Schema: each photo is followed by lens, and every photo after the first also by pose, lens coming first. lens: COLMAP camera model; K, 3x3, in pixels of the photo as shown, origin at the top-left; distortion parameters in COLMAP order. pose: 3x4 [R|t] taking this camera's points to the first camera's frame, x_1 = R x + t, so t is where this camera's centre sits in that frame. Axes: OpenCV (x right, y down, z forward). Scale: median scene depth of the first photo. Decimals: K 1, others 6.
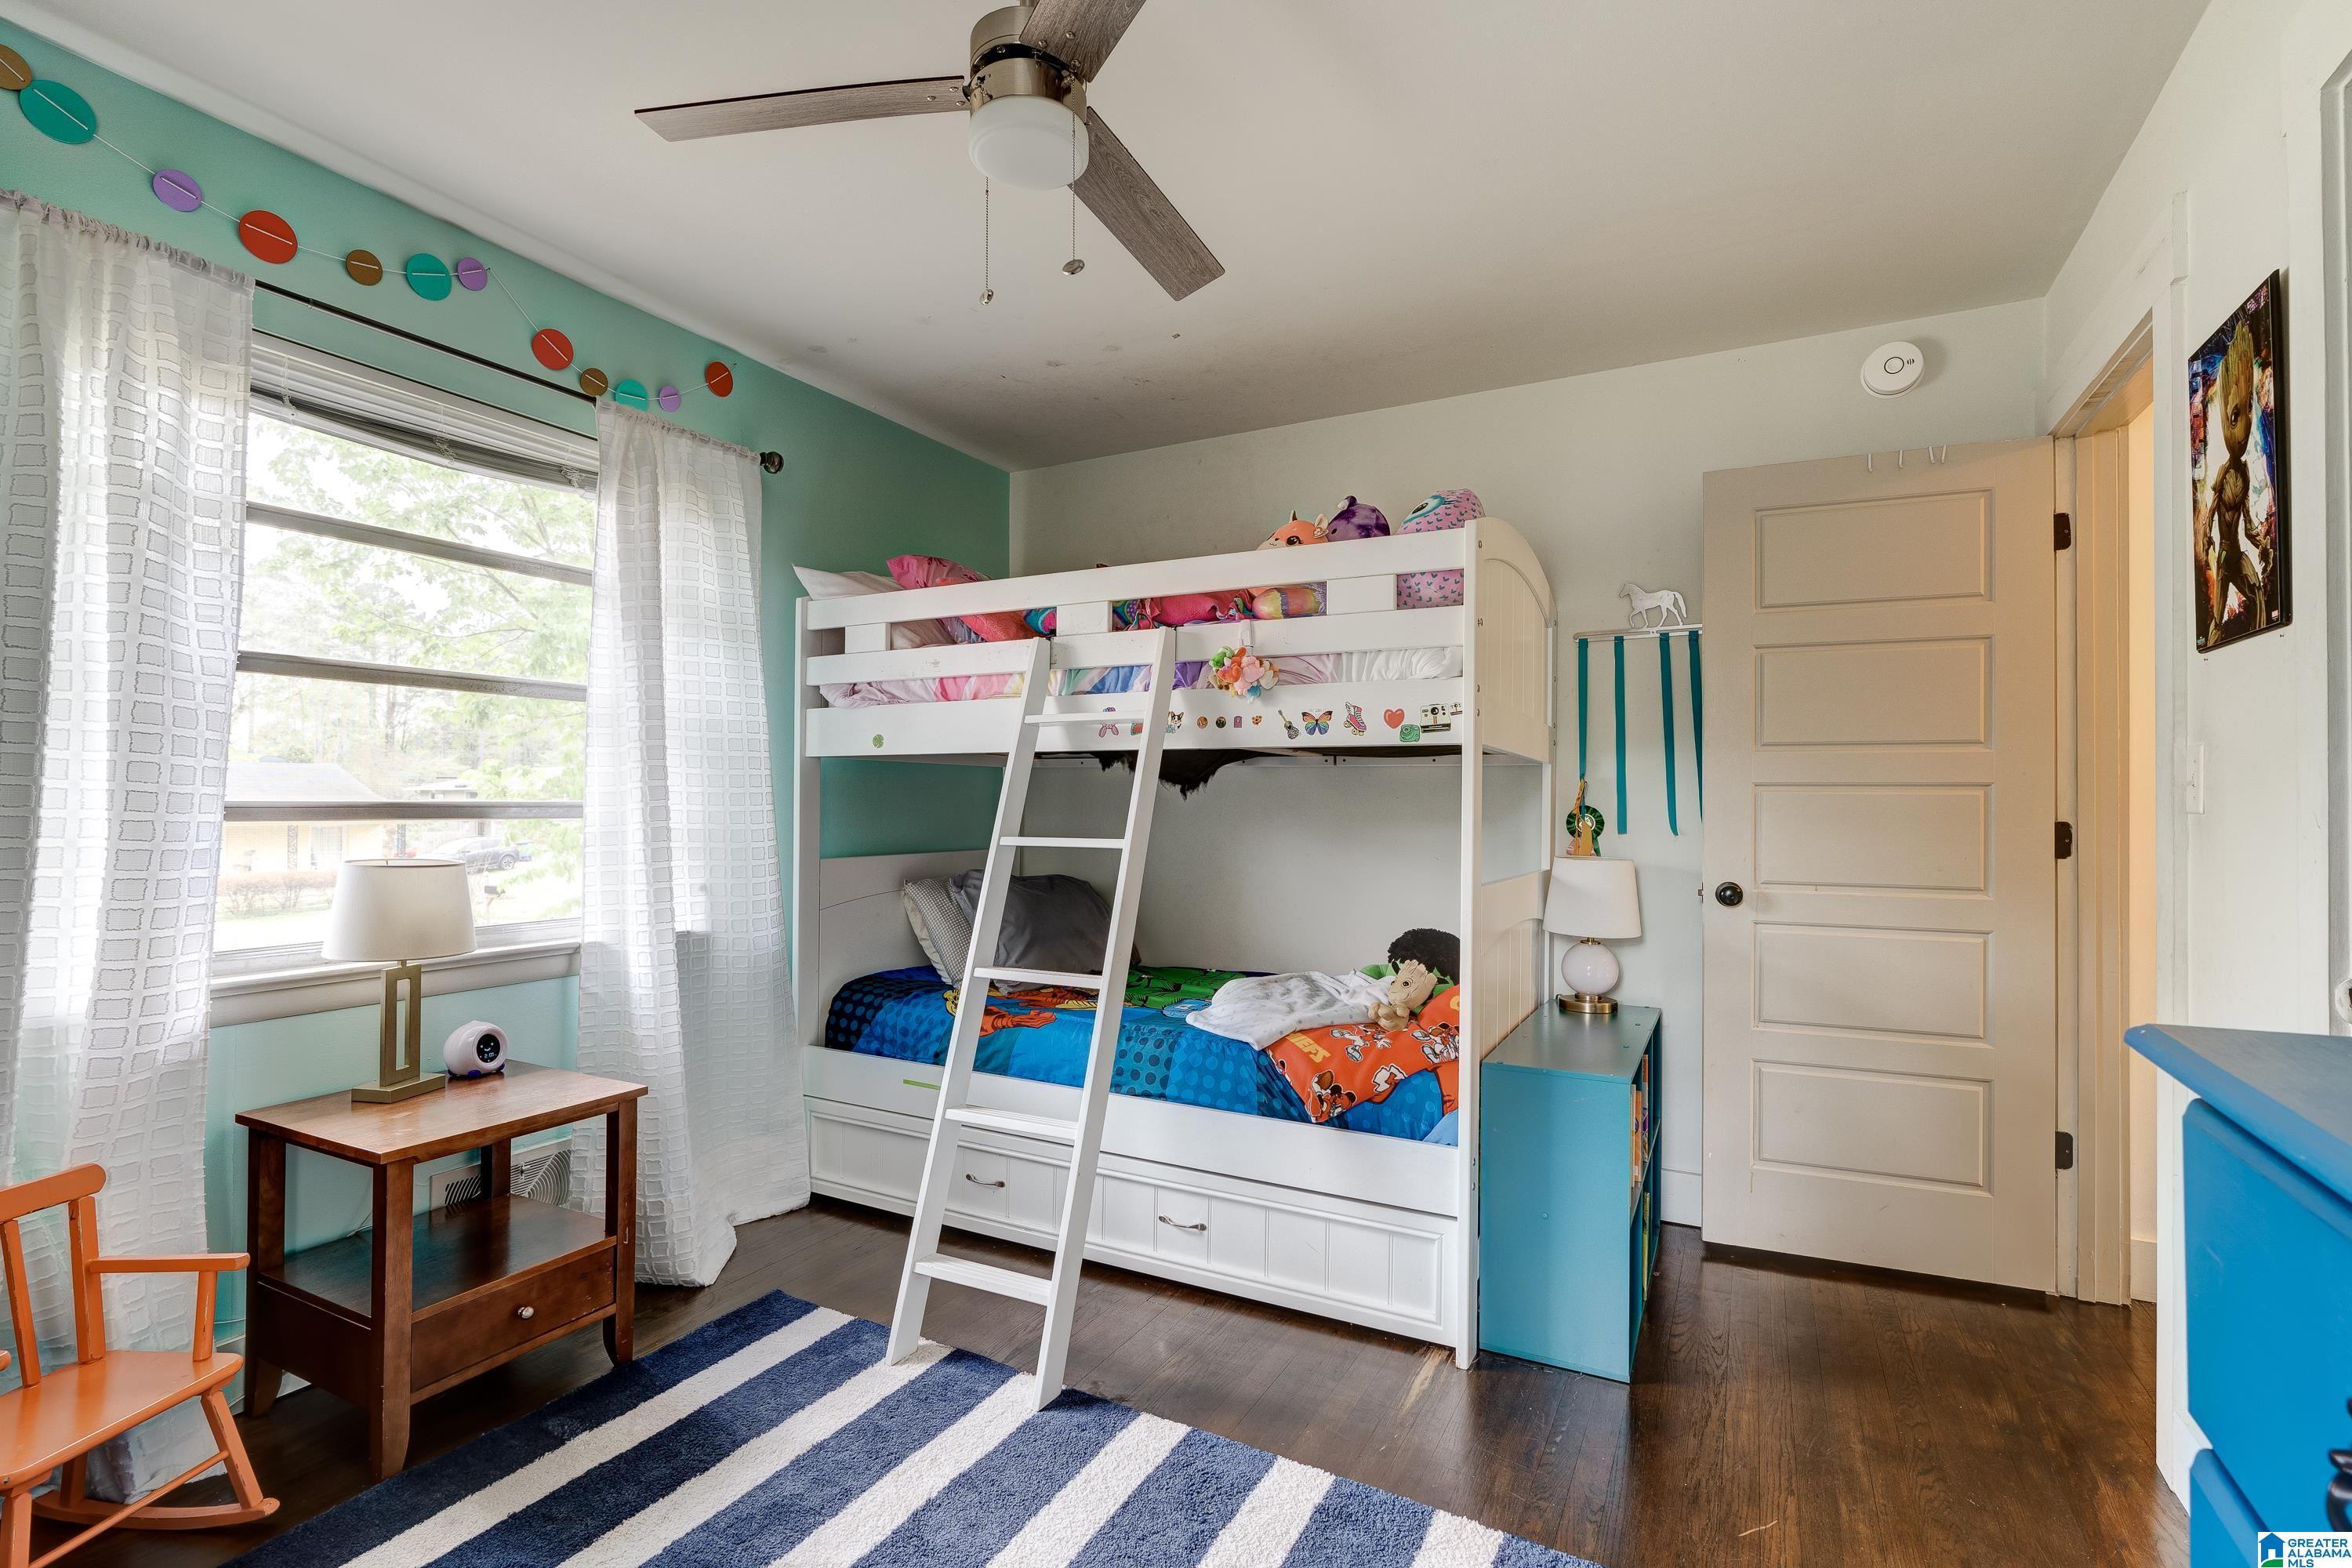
lens RADIAL K [[1106.5, 0, 1177.1], [0, 1106.5, 801.0], [0, 0, 1]] dist [0.003963, 0.000947]
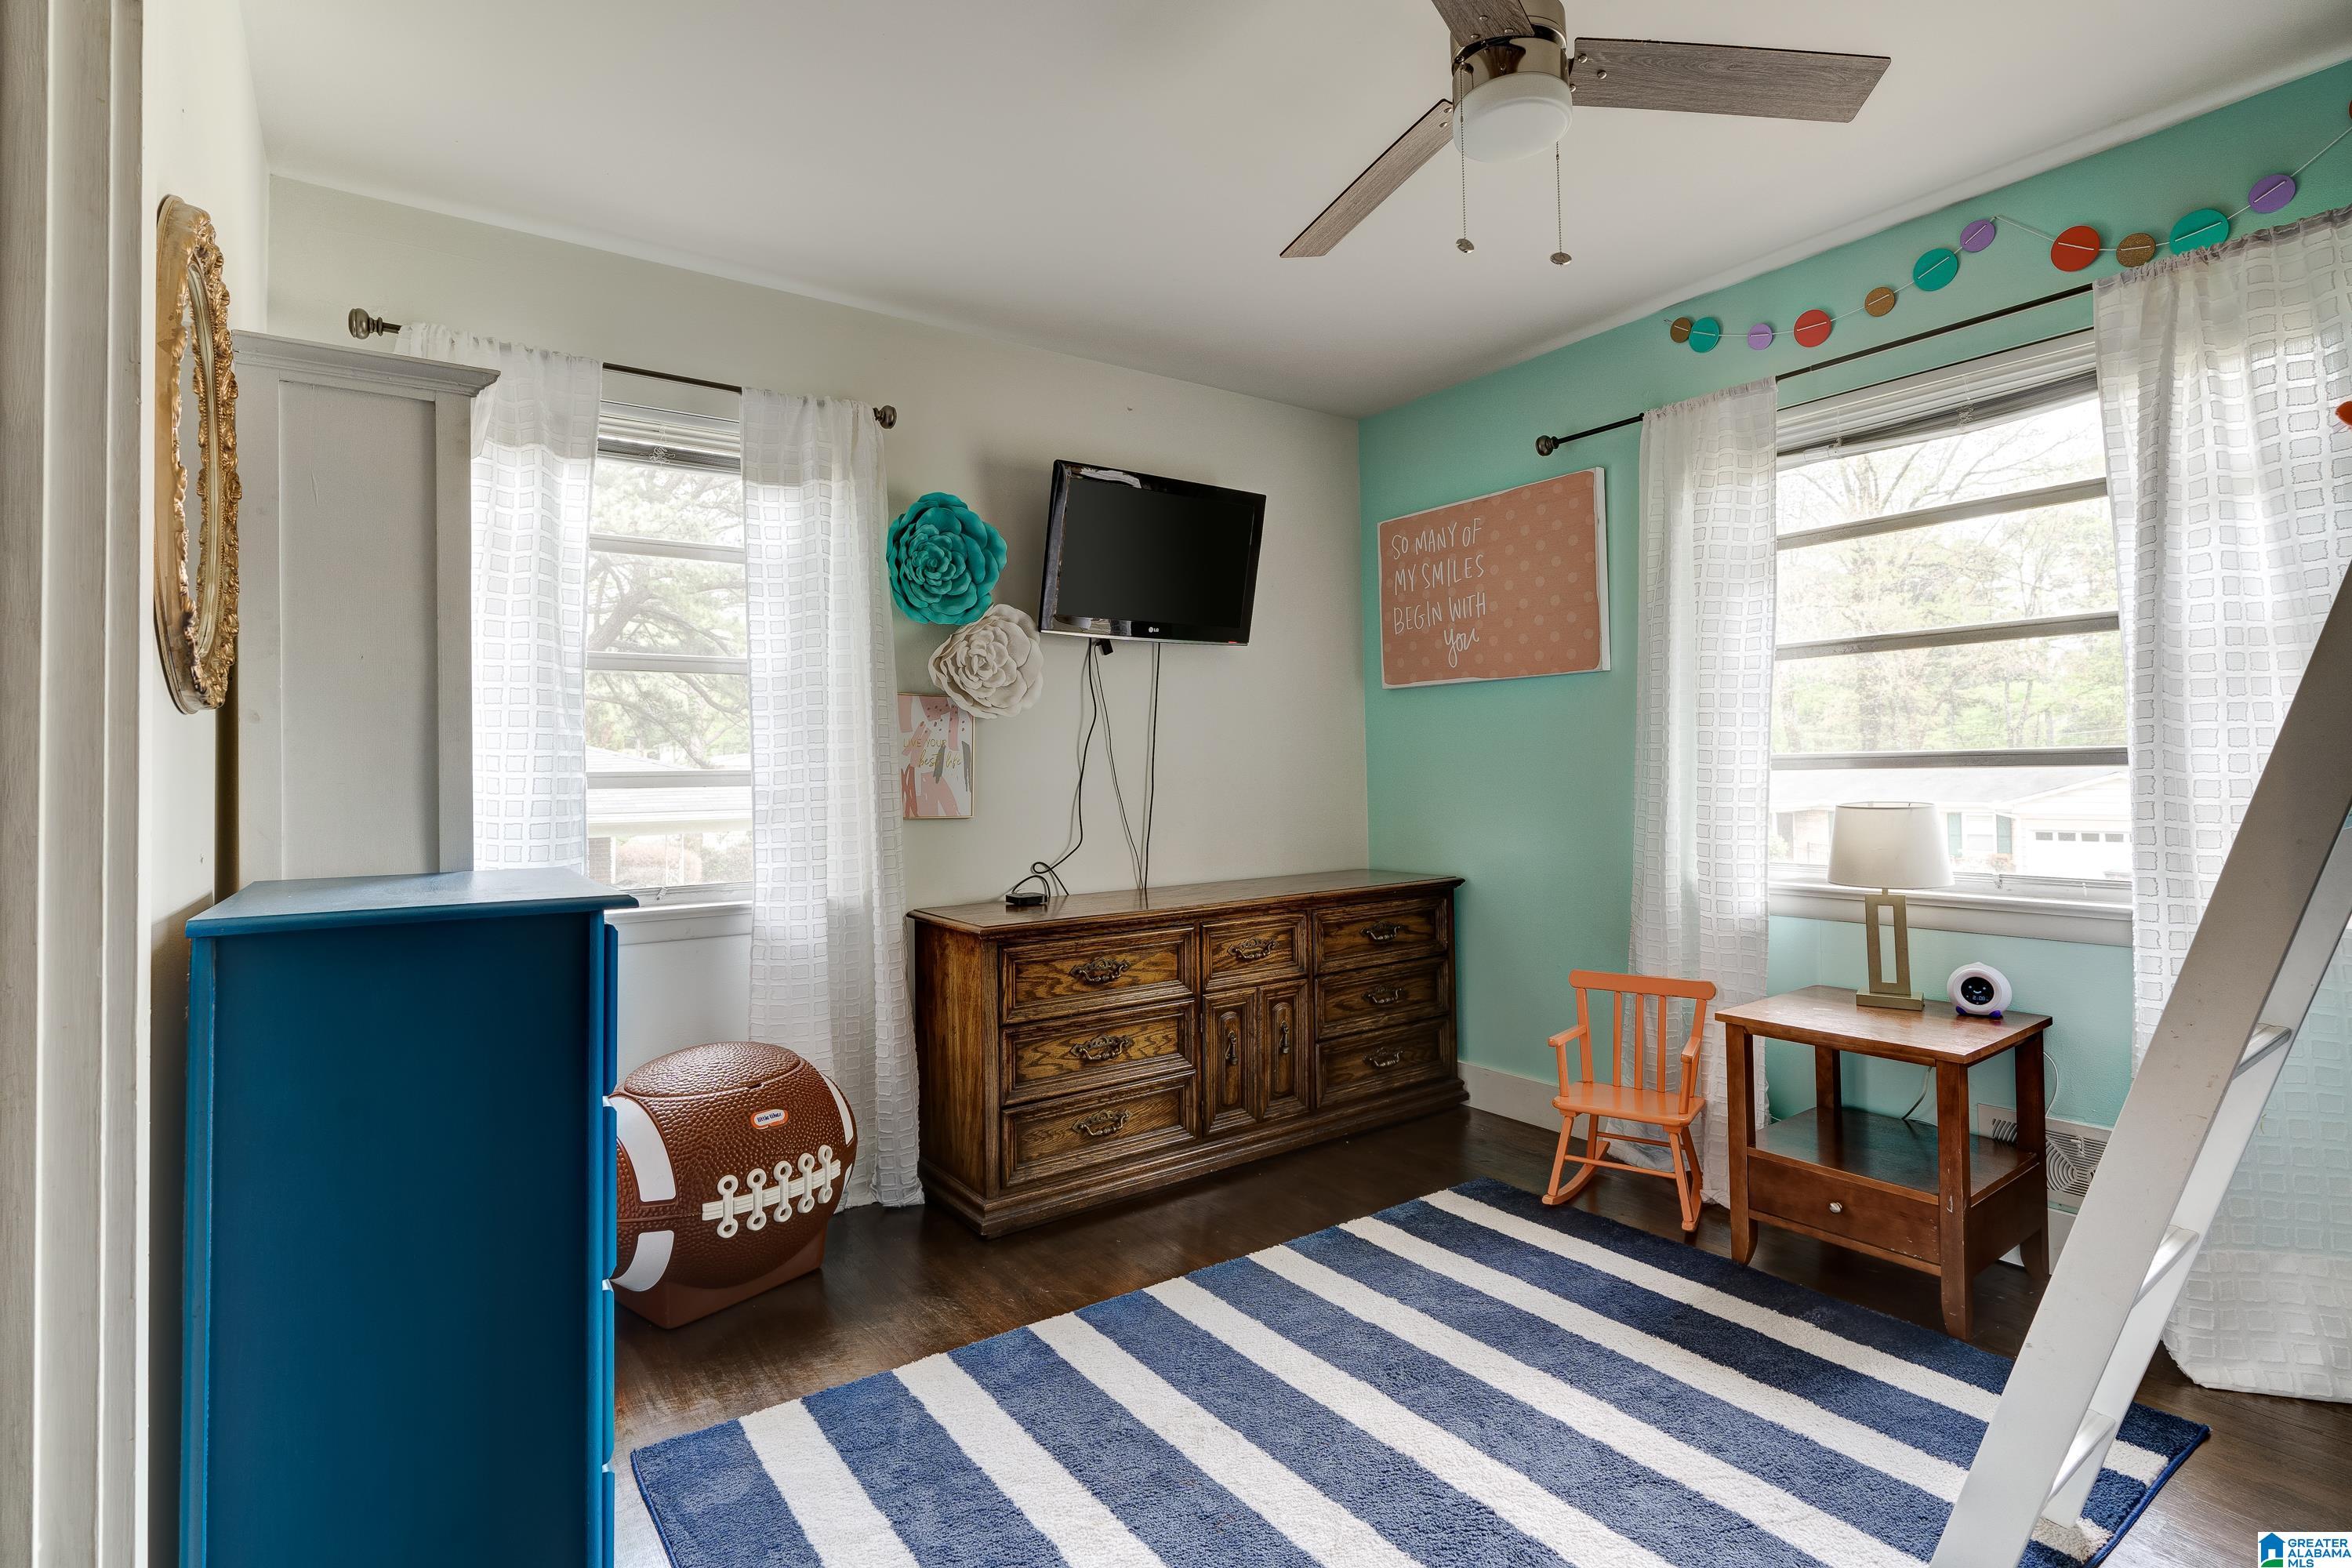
lens RADIAL K [[1129.8, 0, 1177.5], [0, 1129.8, 765.2], [0, 0, 1]] dist [-0.002430, -0.000226]
pose [[-0.437335, -0.004869, -0.899286, 0.657872], [0.019788, 0.999691, -0.015036, 0.016491], [0.899081, -0.024371, -0.437103, 0.820557]]
